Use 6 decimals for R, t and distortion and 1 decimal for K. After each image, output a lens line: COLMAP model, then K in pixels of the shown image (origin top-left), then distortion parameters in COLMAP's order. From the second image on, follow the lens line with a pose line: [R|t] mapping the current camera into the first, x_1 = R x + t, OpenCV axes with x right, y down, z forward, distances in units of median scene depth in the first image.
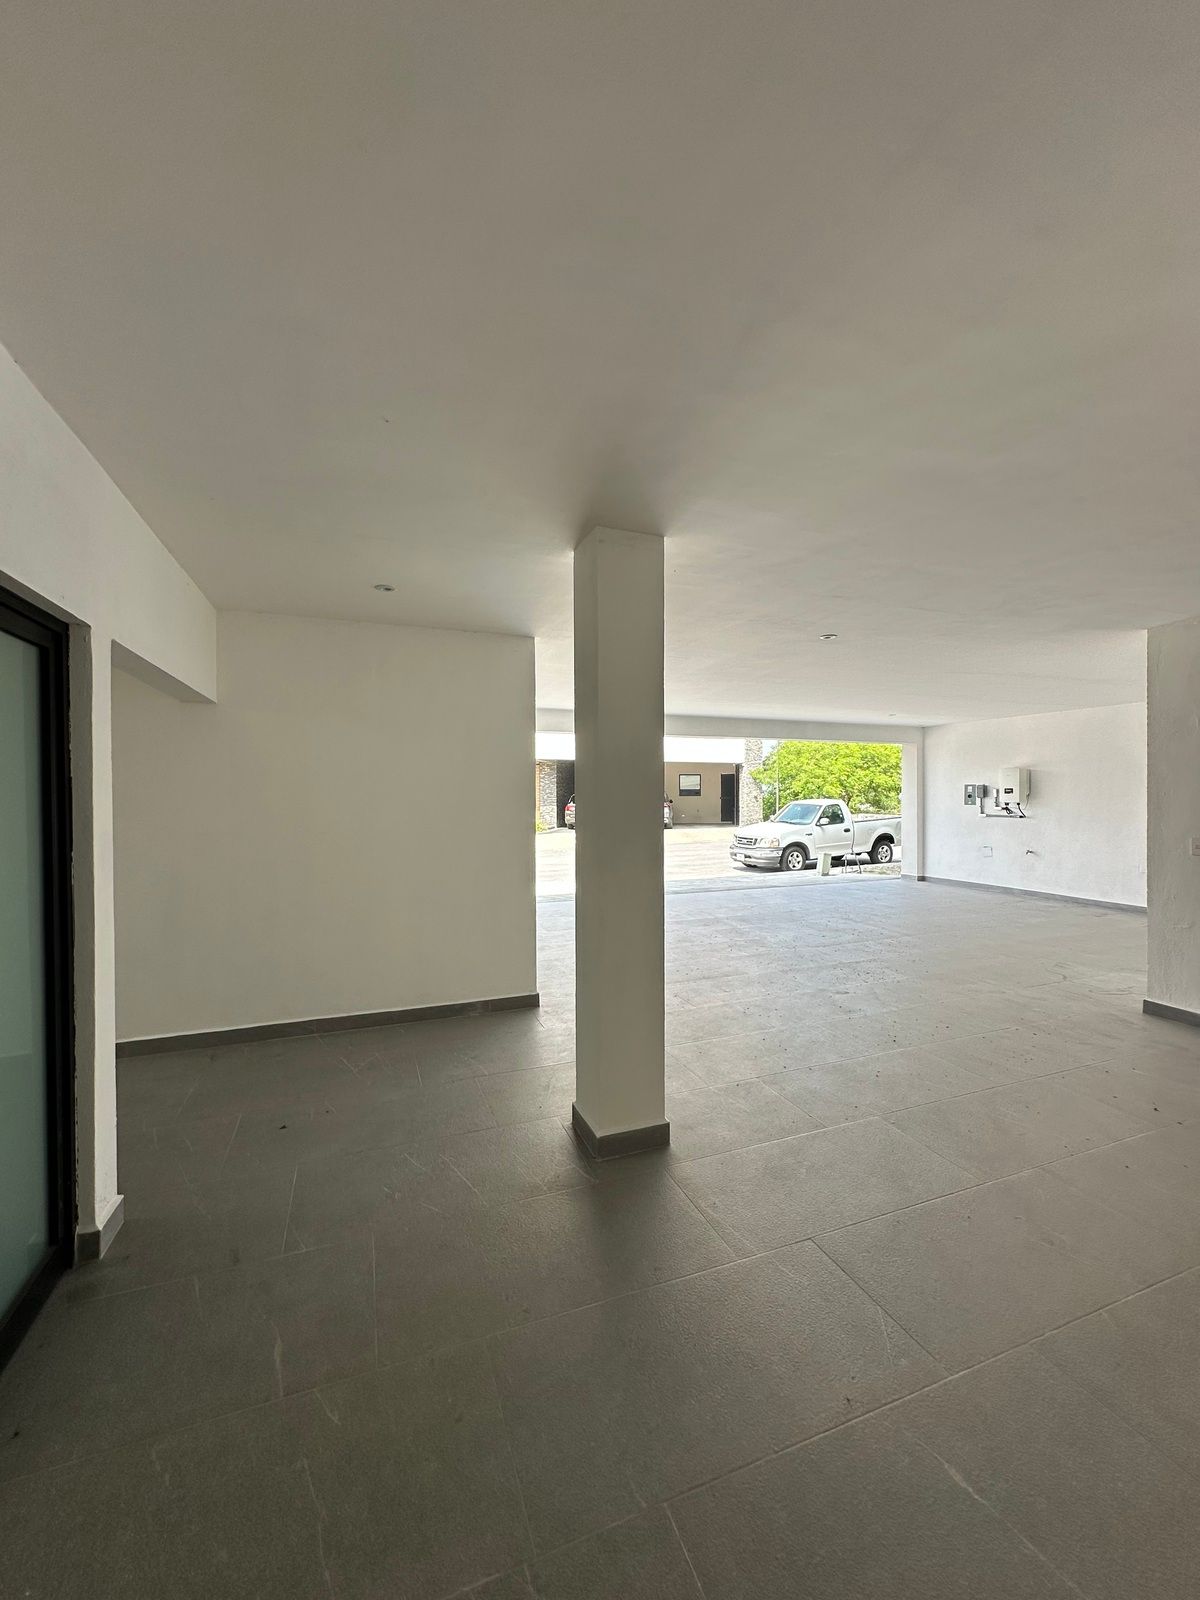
lens RADIAL K [[636.1, 0, 601.2], [0, 636.1, 799.7], [0, 0, 1]] dist [-0.001752, 0.000454]
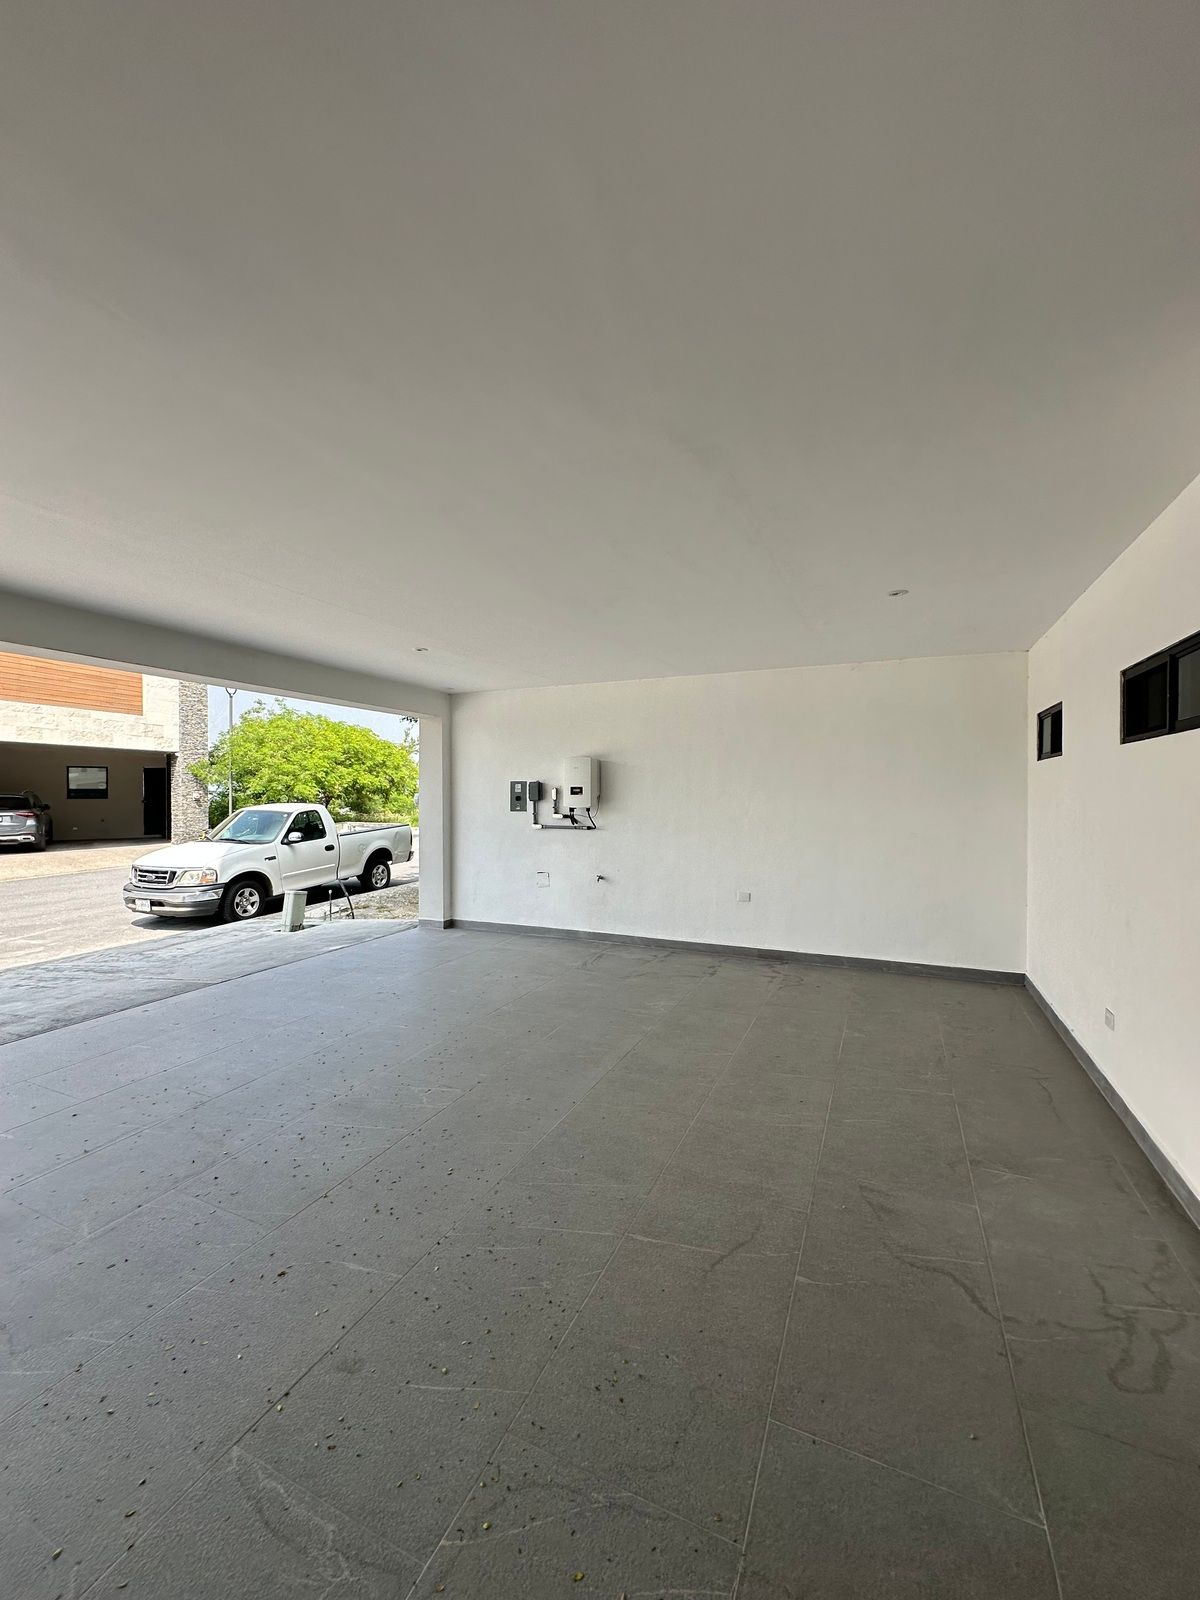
lens RADIAL K [[636.1, 0, 601.2], [0, 636.1, 799.7], [0, 0, 1]] dist [-0.001752, 0.000454]
pose [[0.708813, -0.004051, 0.705385, 0.107096], [0.006753, 0.999977, -0.001043, -0.001964], [-0.705364, 0.005503, 0.708824, 0.297892]]
